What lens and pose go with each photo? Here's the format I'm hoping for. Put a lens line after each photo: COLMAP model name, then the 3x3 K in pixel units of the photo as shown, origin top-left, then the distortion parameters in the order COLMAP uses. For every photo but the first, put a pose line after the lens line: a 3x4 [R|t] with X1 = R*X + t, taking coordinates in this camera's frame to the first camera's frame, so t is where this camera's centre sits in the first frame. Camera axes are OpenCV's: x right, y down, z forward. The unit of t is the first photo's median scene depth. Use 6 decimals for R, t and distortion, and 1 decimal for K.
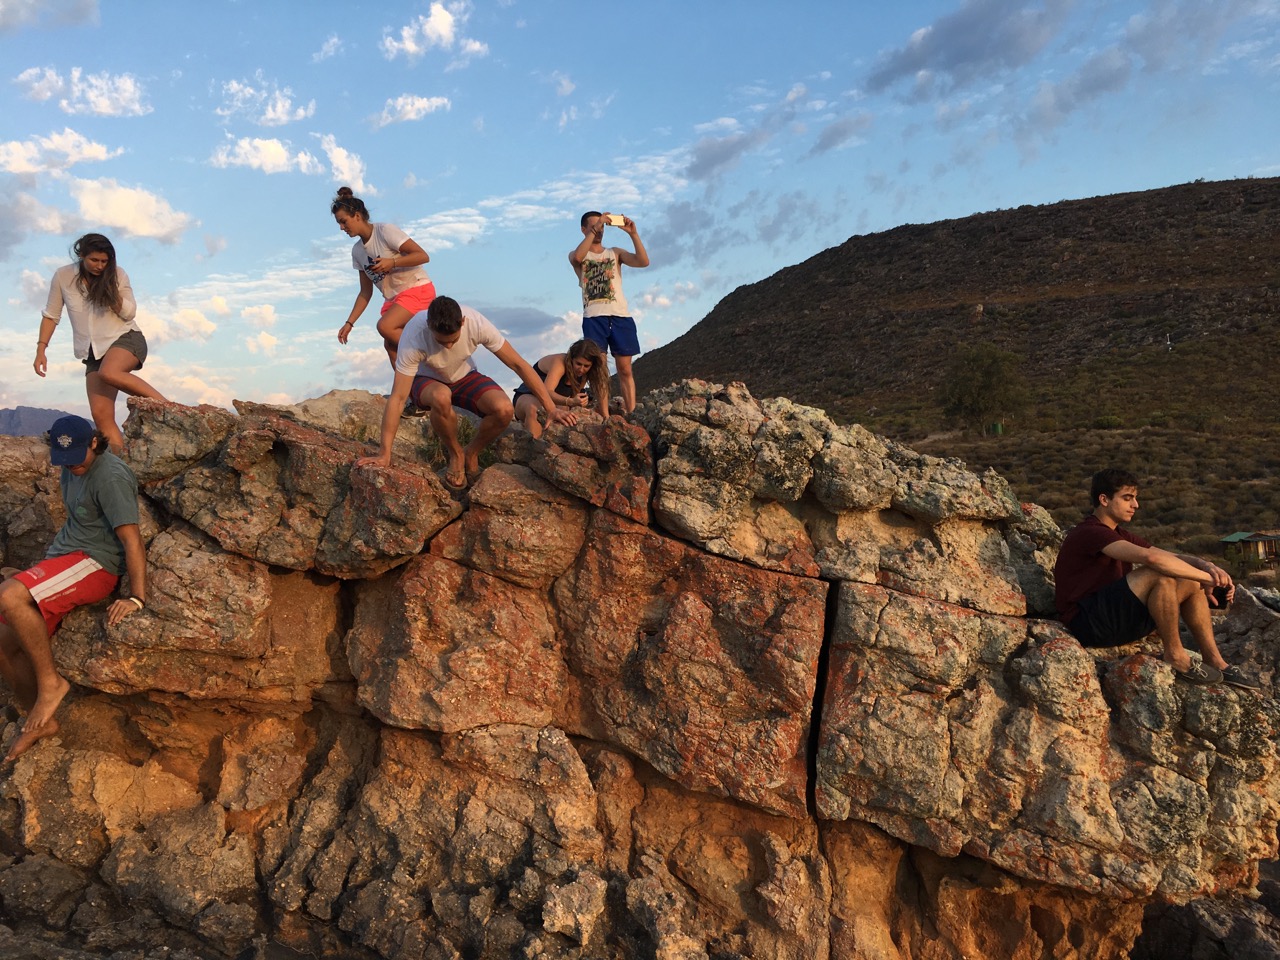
lens RADIAL K [[1078.9, 0, 631.2], [0, 1078.9, 475.5], [0, 0, 1]] dist [0.069714, -0.092999]
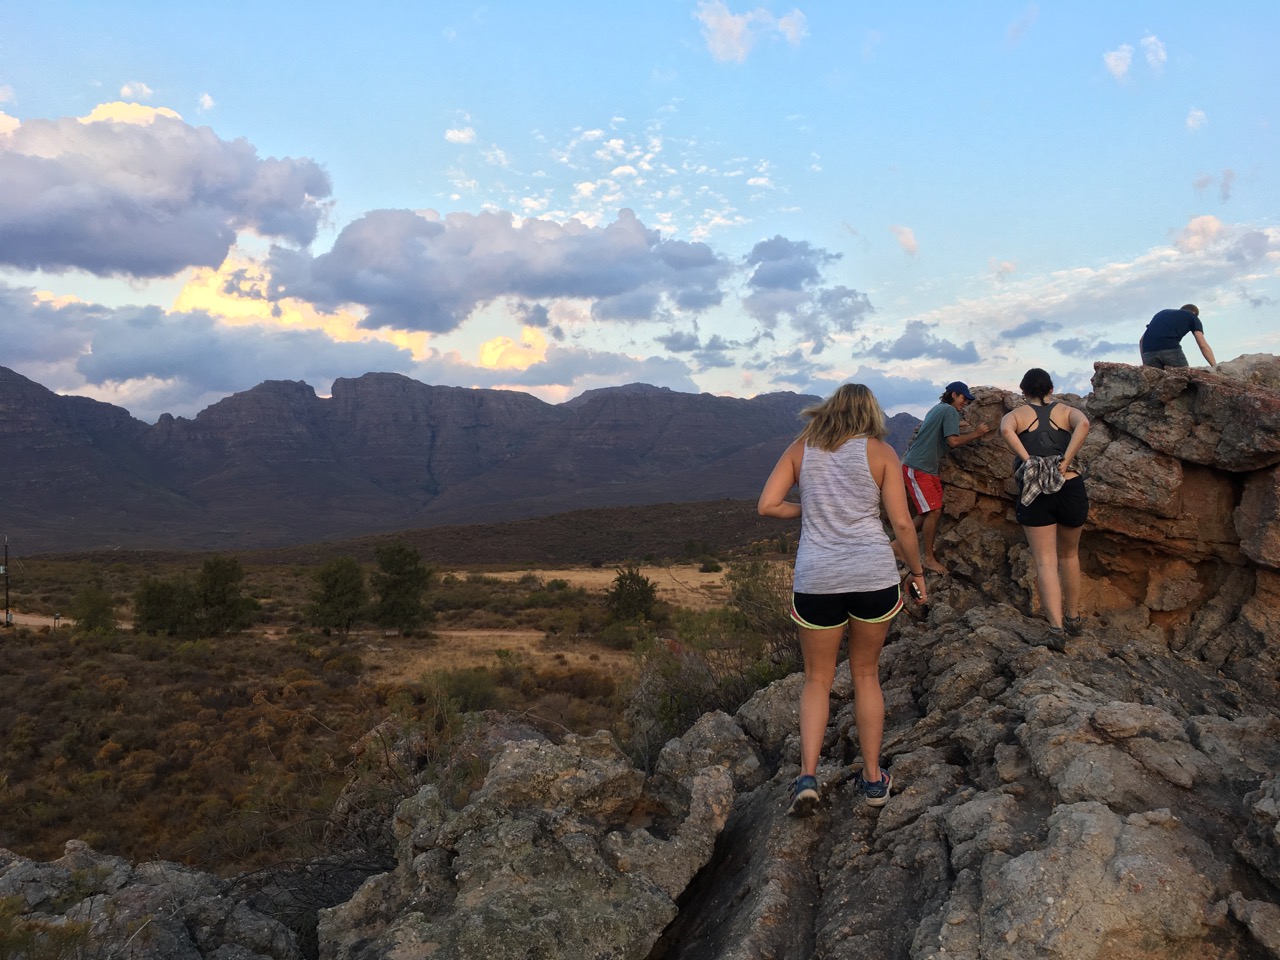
lens RADIAL K [[1078.9, 0, 631.2], [0, 1078.9, 475.5], [0, 0, 1]] dist [0.069714, -0.092999]
pose [[0.686769, 0.025660, -0.726423, 0.274176], [-0.025809, 0.999607, 0.010909, 0.107467], [0.726417, 0.011256, 0.687162, -0.681511]]
